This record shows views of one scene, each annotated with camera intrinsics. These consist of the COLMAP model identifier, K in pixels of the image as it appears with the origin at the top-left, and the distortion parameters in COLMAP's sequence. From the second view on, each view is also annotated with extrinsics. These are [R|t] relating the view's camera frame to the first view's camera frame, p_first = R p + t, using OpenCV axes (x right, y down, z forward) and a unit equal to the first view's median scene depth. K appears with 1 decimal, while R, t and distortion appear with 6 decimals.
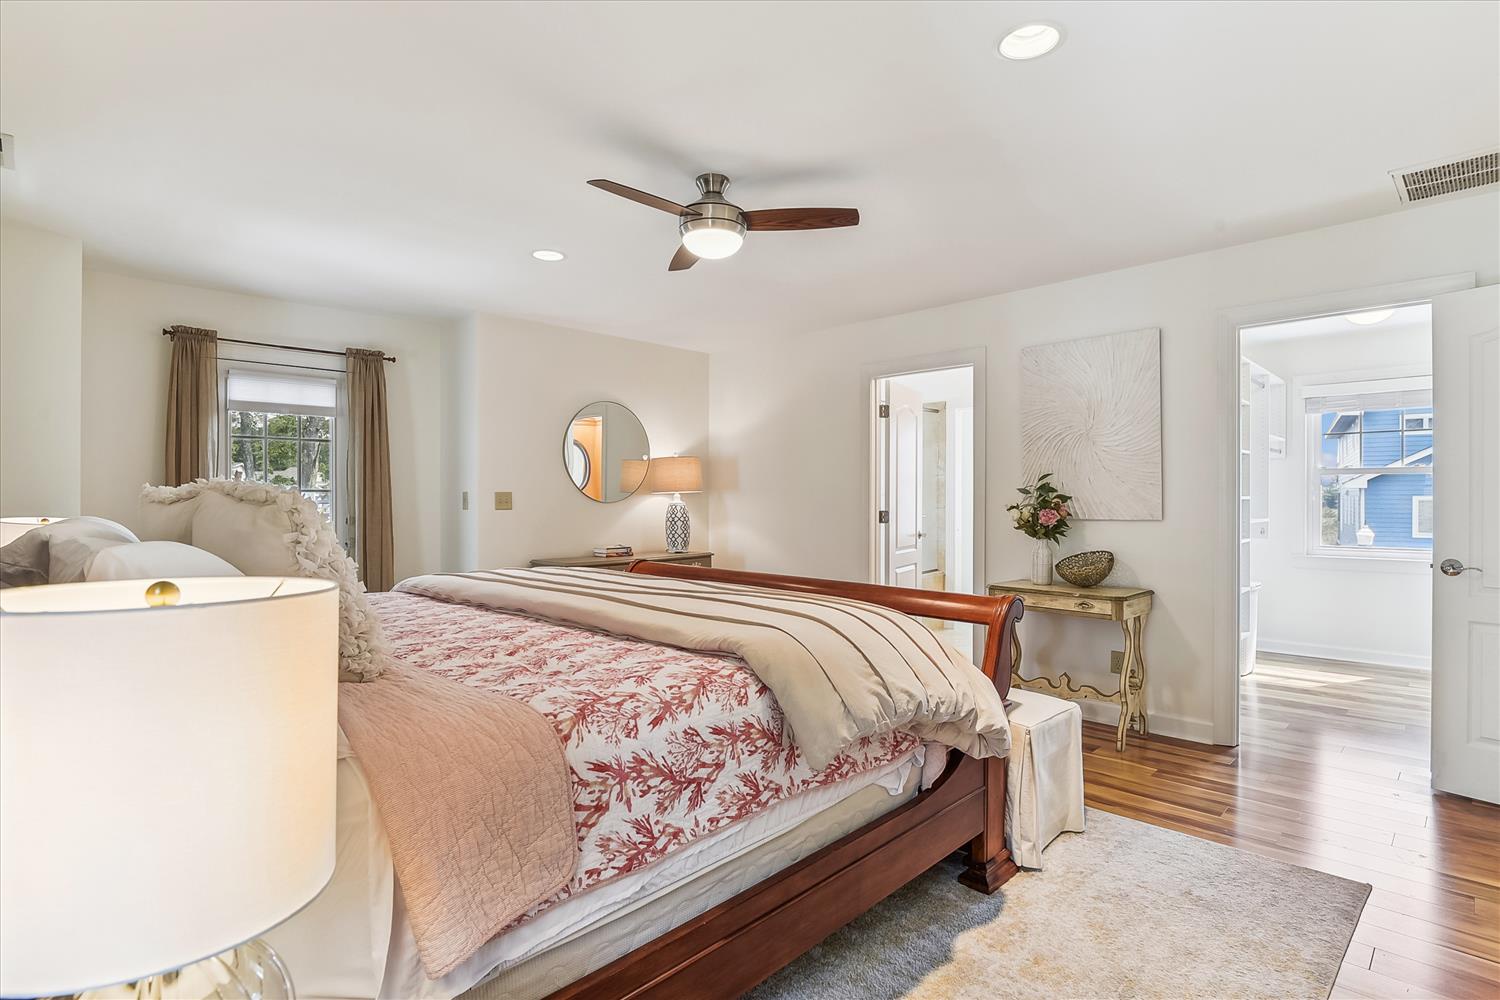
lens RADIAL K [[738.1, 0, 750.0], [0, 738.1, 500.0], [0, 0, 1]] dist [0.000621, 0.000041]
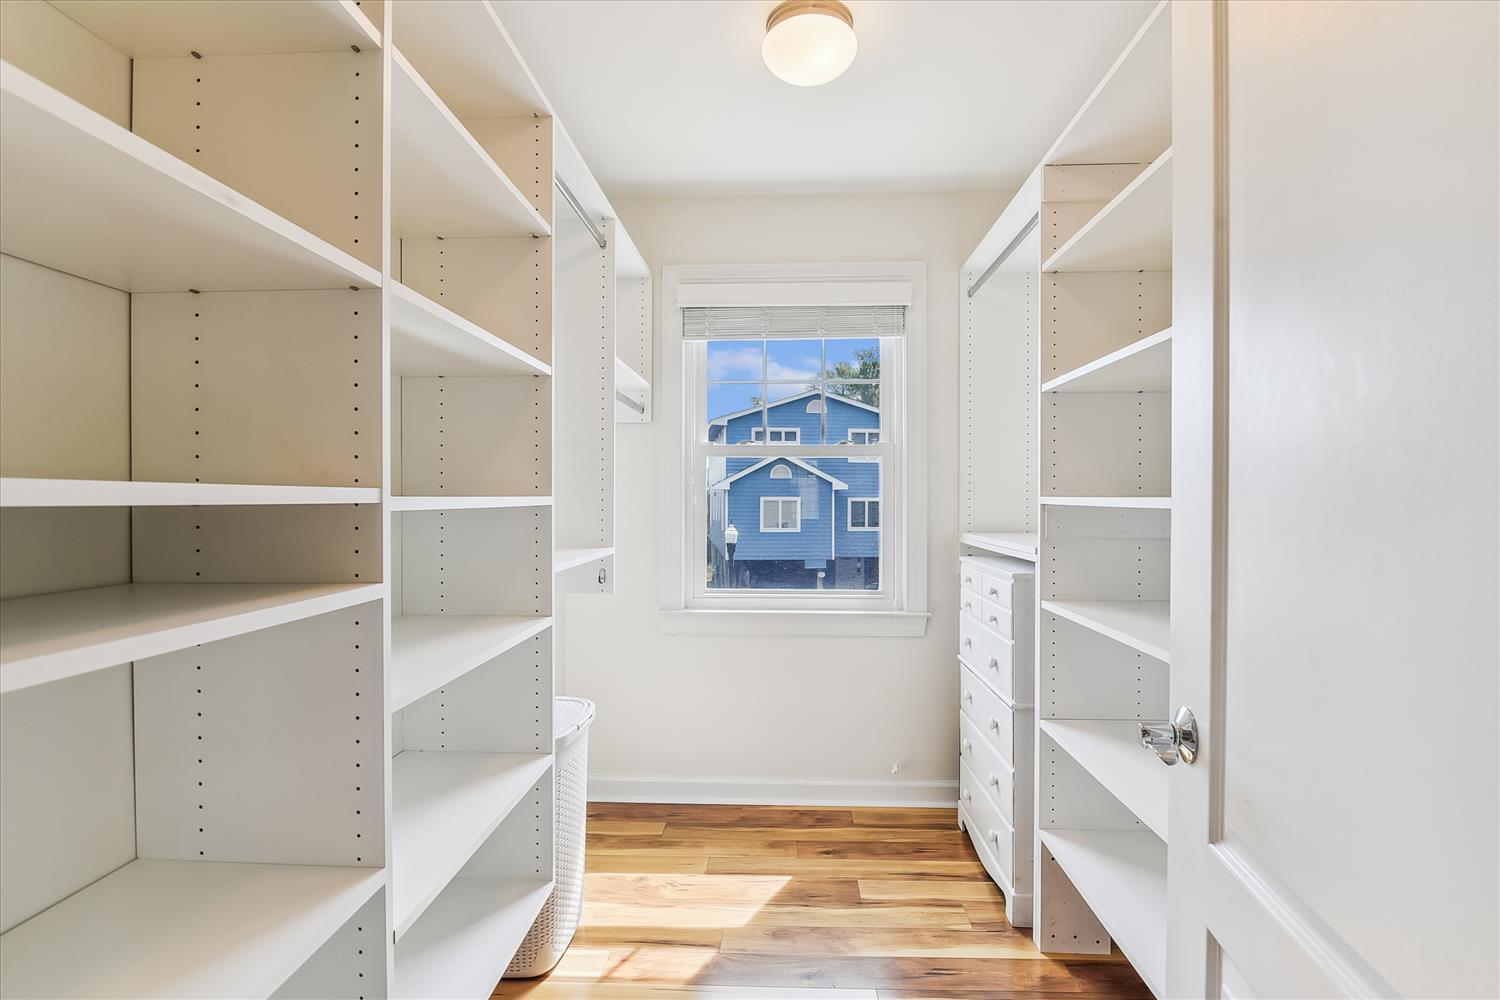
lens RADIAL K [[741.8, 0, 754.4], [0, 741.8, 500.2], [0, 0, 1]] dist [-0.016616, -0.000878]
pose [[0.741948, -0.000821, 0.670457, 0.444517], [-0.000808, 0.999997, 0.002118, -0.008204], [-0.670457, -0.002113, 0.741945, 0.586107]]
